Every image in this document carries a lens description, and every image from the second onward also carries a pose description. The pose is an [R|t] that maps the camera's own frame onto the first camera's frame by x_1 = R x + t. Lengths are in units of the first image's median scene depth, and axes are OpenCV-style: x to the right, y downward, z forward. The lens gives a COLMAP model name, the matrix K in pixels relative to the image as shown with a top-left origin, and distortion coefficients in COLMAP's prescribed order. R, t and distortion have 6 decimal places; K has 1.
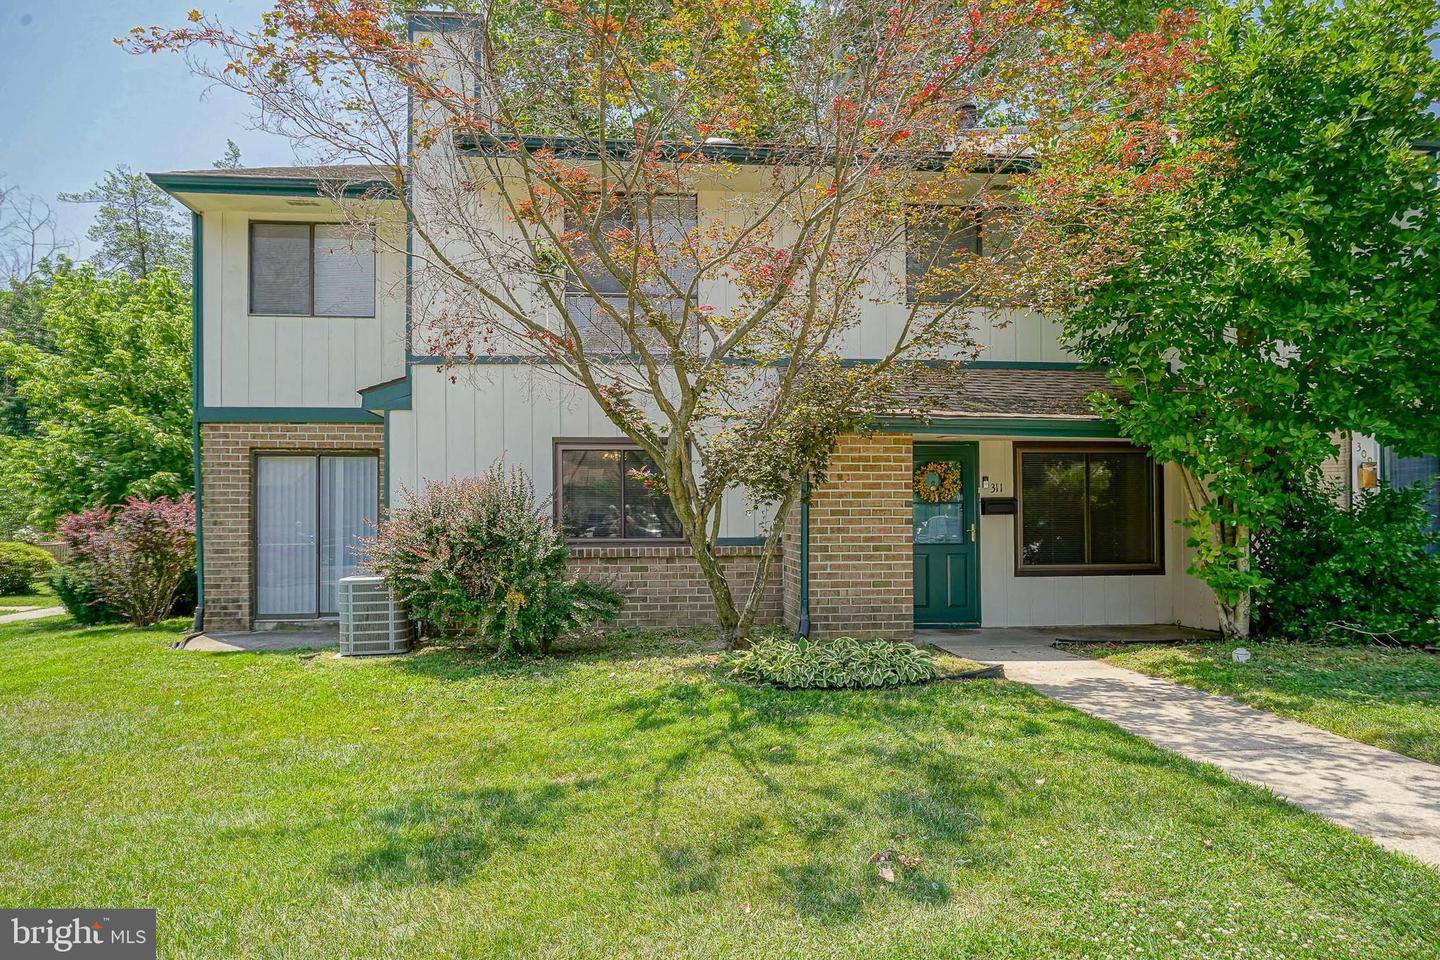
lens RADIAL K [[868.5, 0, 718.9], [0, 868.5, 496.1], [0, 0, 1]] dist [-0.005020, -0.001139]
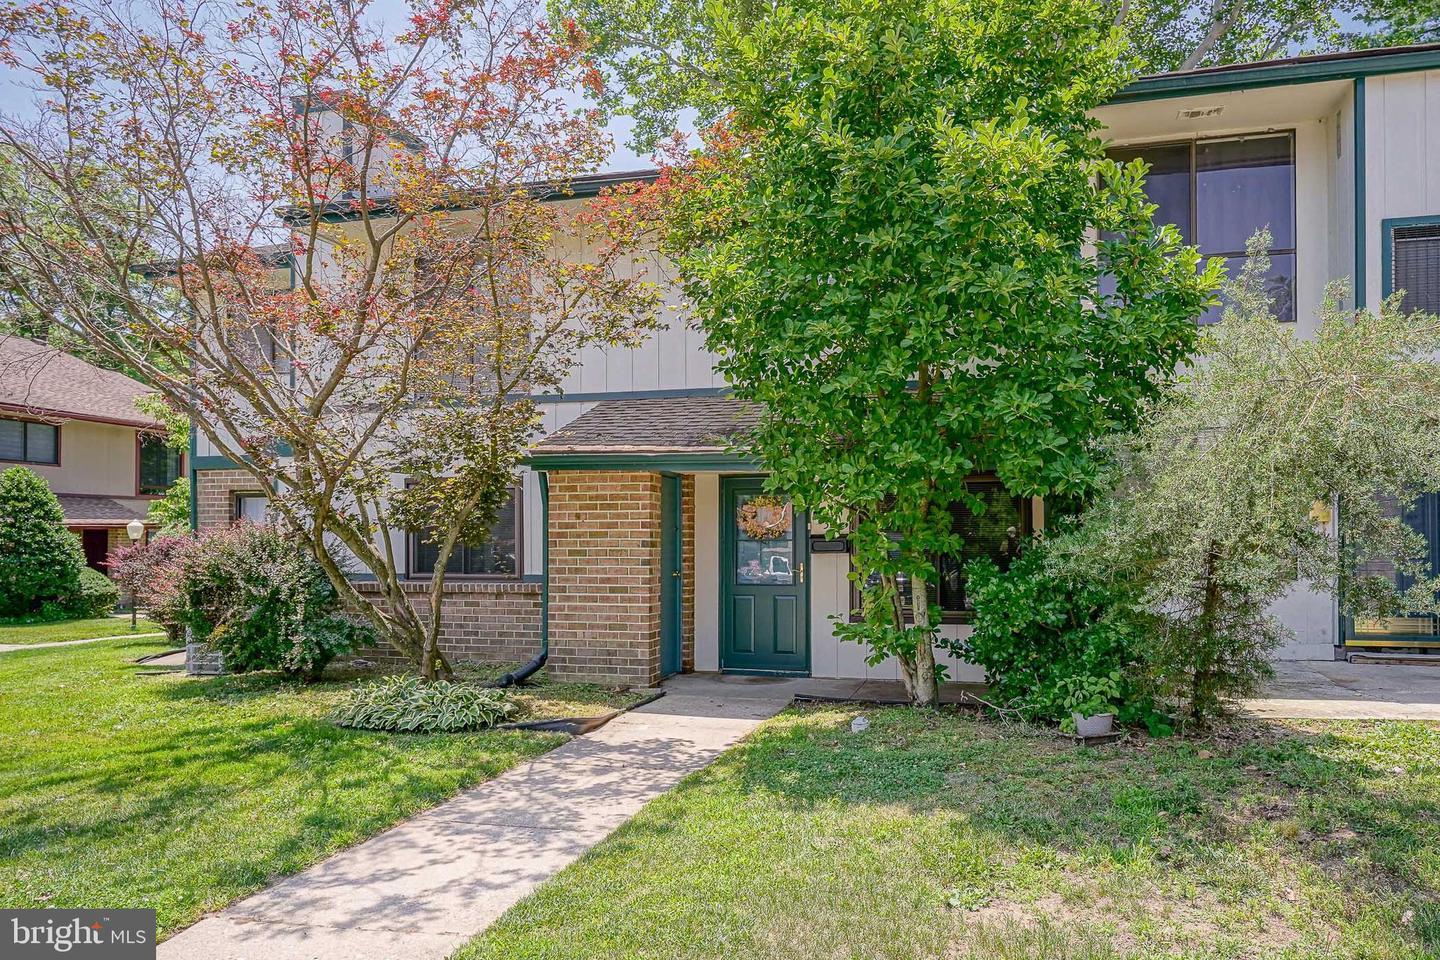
lens RADIAL K [[916.8, 0, 794.2], [0, 916.8, 517.5], [0, 0, 1]] dist [-0.002581, -0.001431]
pose [[0.948540, -0.005438, -0.316612, 0.700671], [0.005933, 0.999982, 0.000599, -0.019881], [0.316603, -0.002447, 0.948555, 0.097478]]
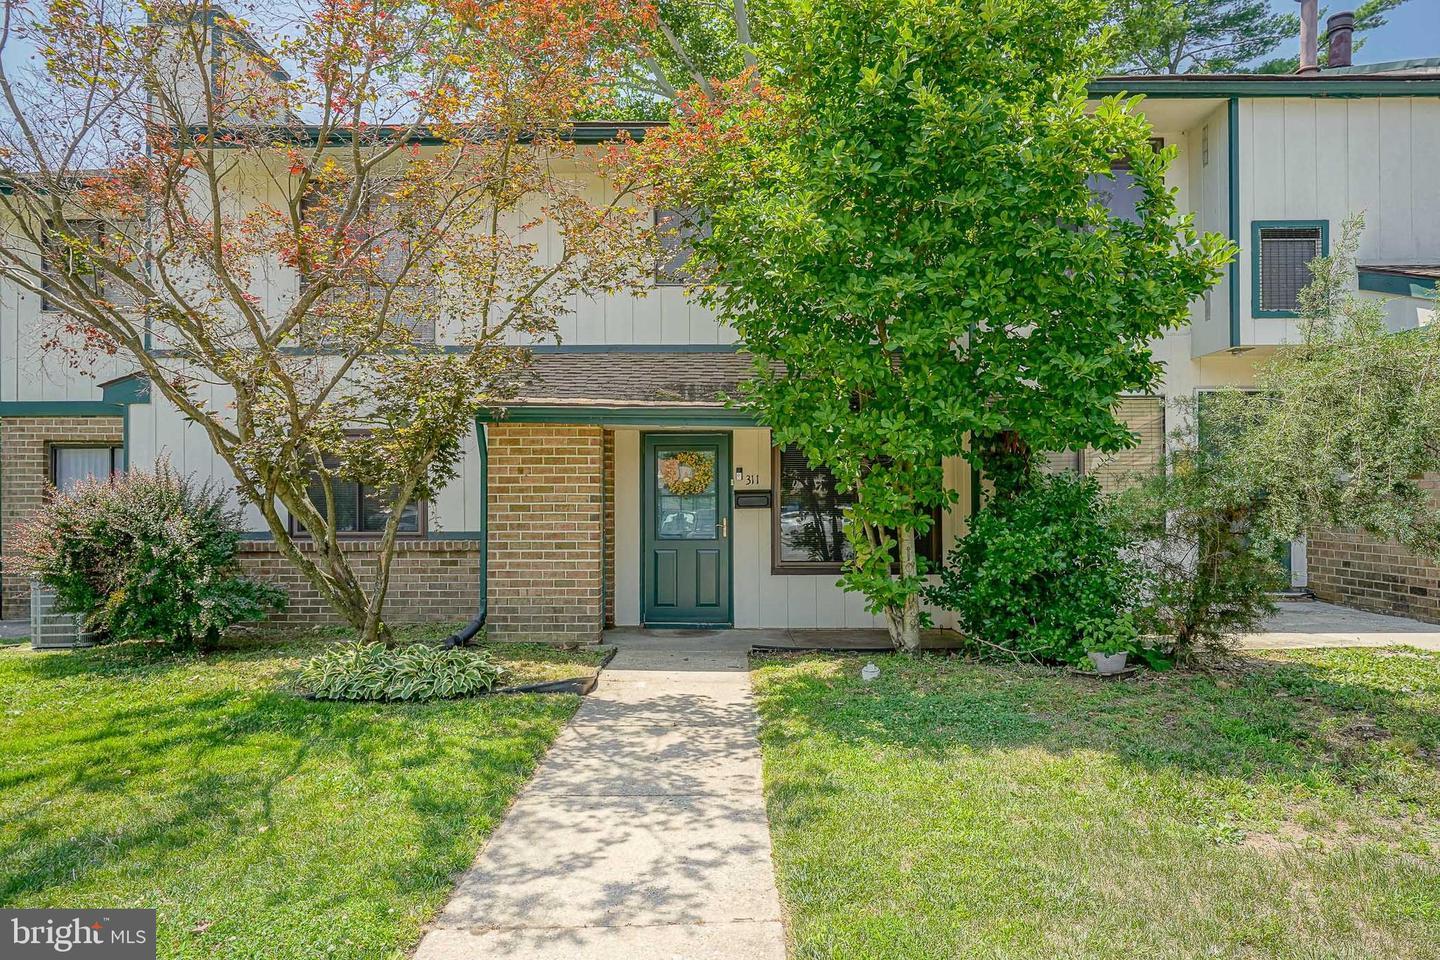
lens RADIAL K [[856.6, 0, 720.0], [0, 856.6, 480.0], [0, 0, 1]] dist [-0.006150, 0.000584]
pose [[0.994301, -0.000224, -0.106610, 0.458253], [0.000546, 0.999995, 0.002997, -0.014343], [0.106609, -0.003038, 0.994296, 0.091561]]
